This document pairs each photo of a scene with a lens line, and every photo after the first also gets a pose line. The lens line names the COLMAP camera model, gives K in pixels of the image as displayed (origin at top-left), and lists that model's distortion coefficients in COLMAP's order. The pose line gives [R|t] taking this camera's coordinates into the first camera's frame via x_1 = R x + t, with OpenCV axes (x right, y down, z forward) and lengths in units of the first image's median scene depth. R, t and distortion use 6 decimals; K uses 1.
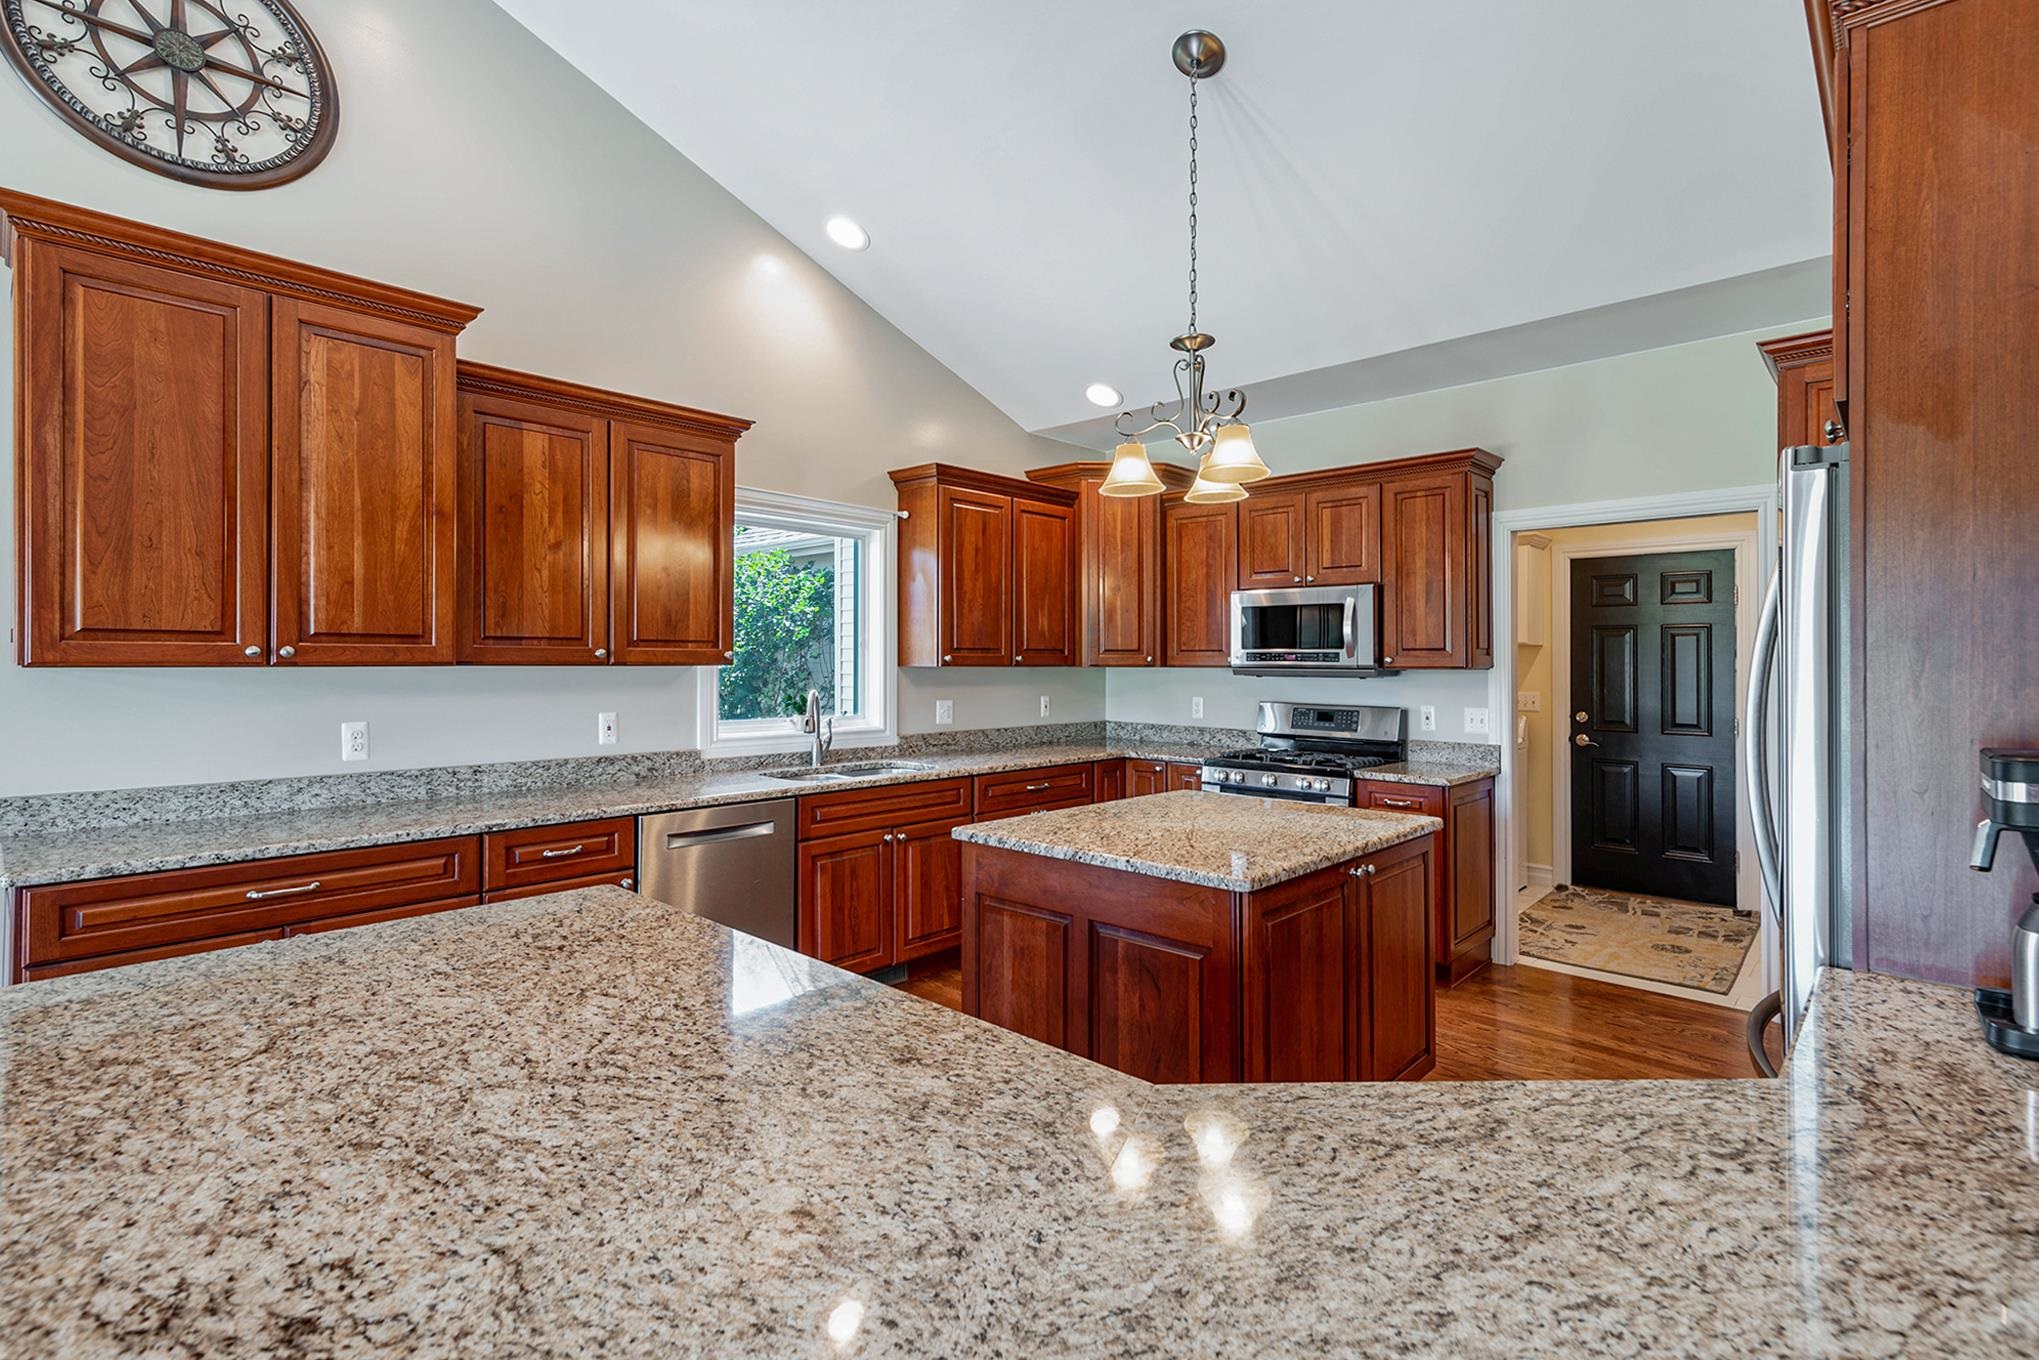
lens RADIAL K [[934.6, 0, 1058.3], [0, 934.6, 657.0], [0, 0, 1]] dist [0.005190, -0.000330]
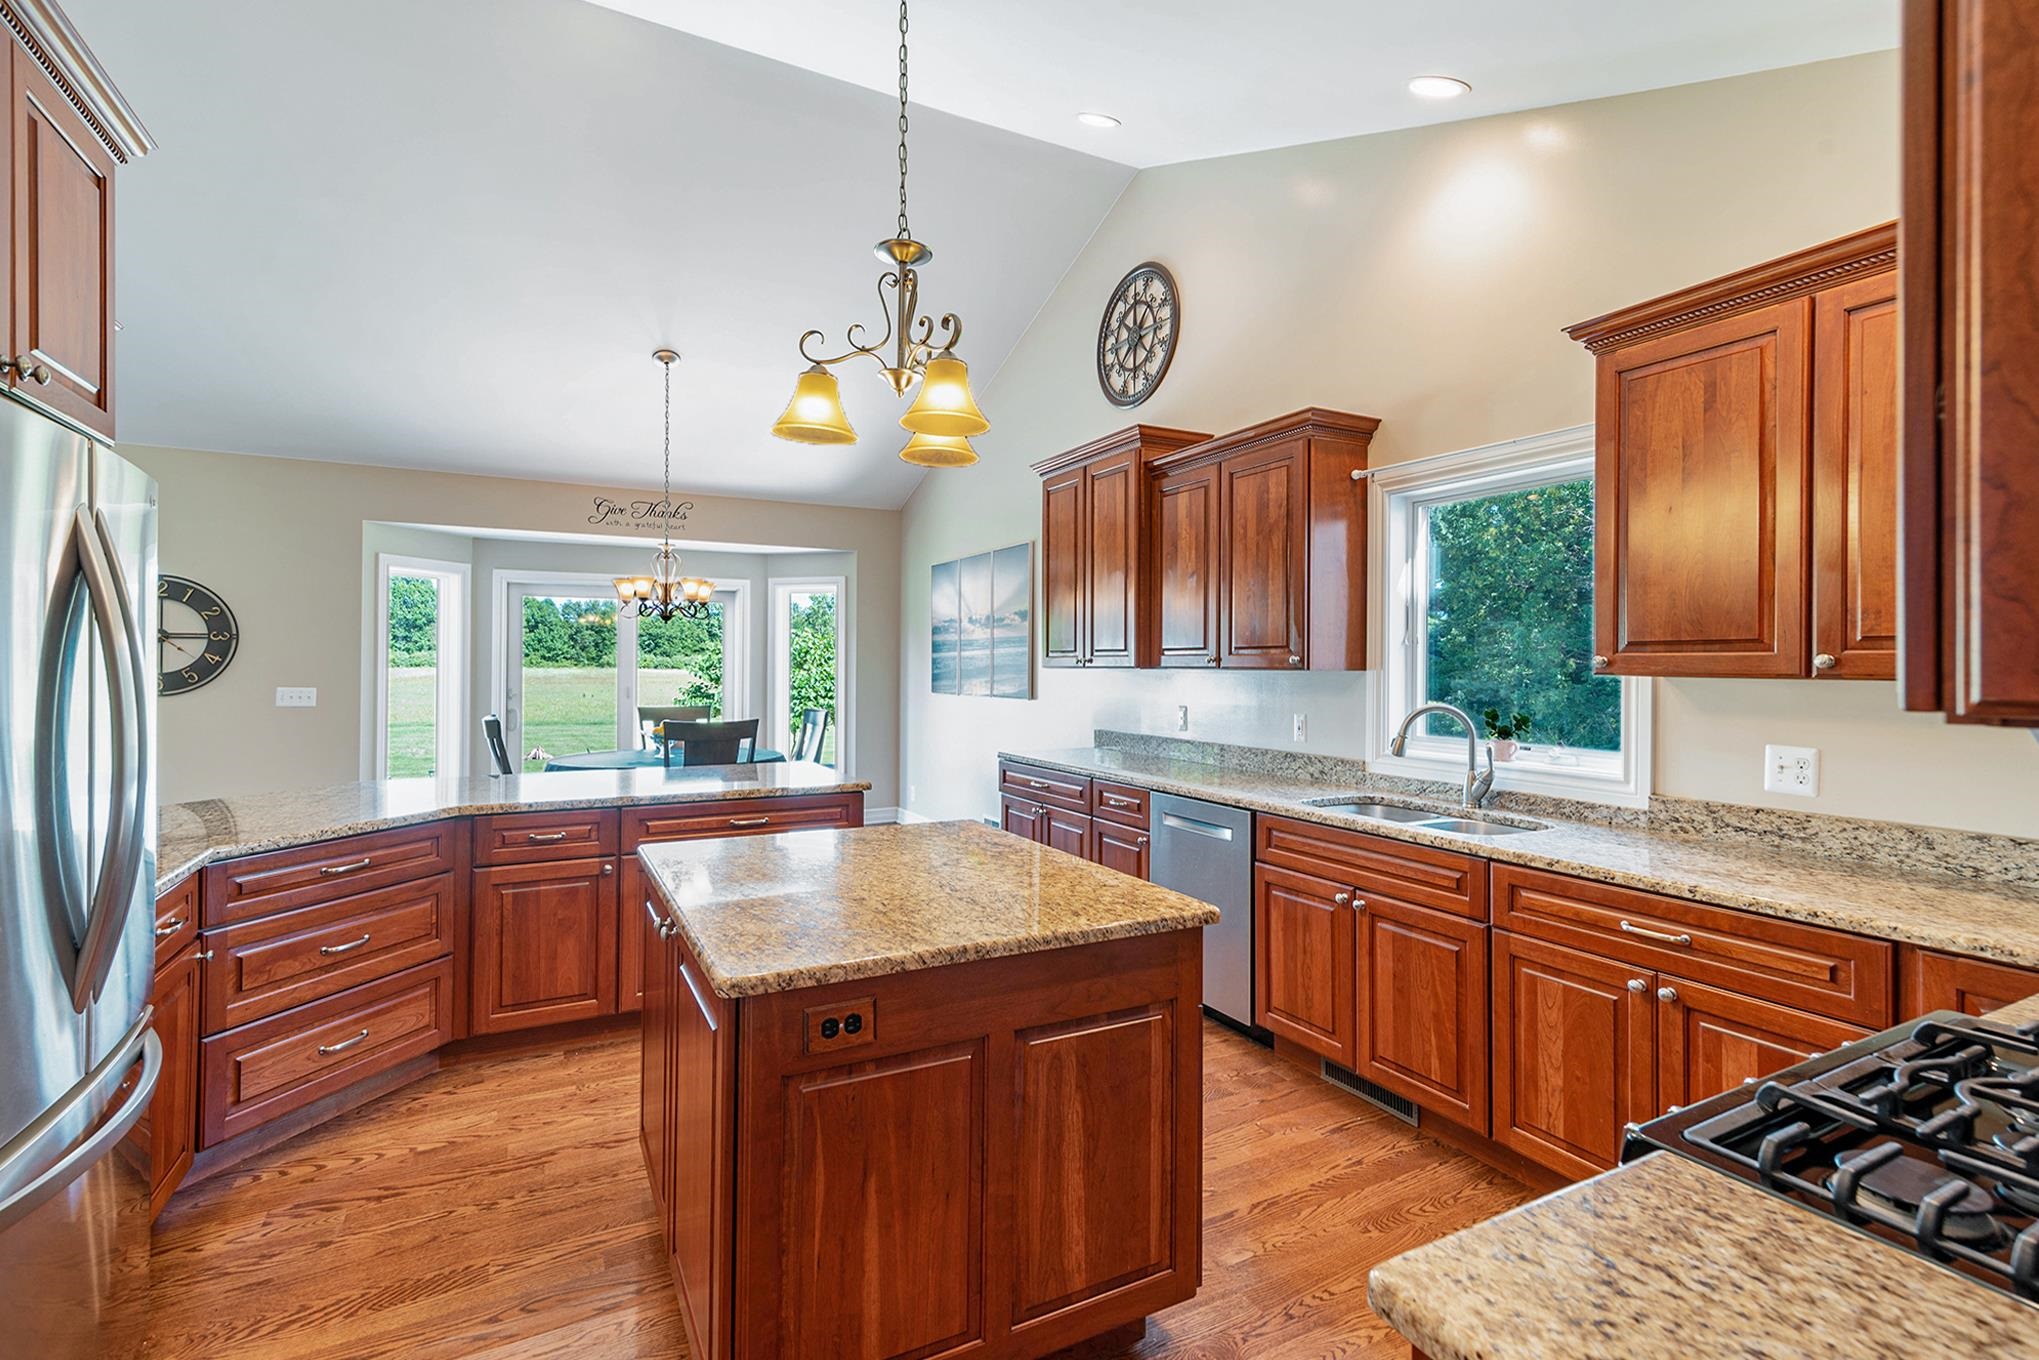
lens RADIAL K [[978.2, 0, 1024.1], [0, 978.2, 663.9], [0, 0, 1]] dist [0.000212, -0.000034]
pose [[-0.360432, -0.007763, -0.932753, 0.555968], [-0.002757, 0.999970, -0.007257, 0.008529], [0.932782, -0.000044, -0.360442, 0.887534]]
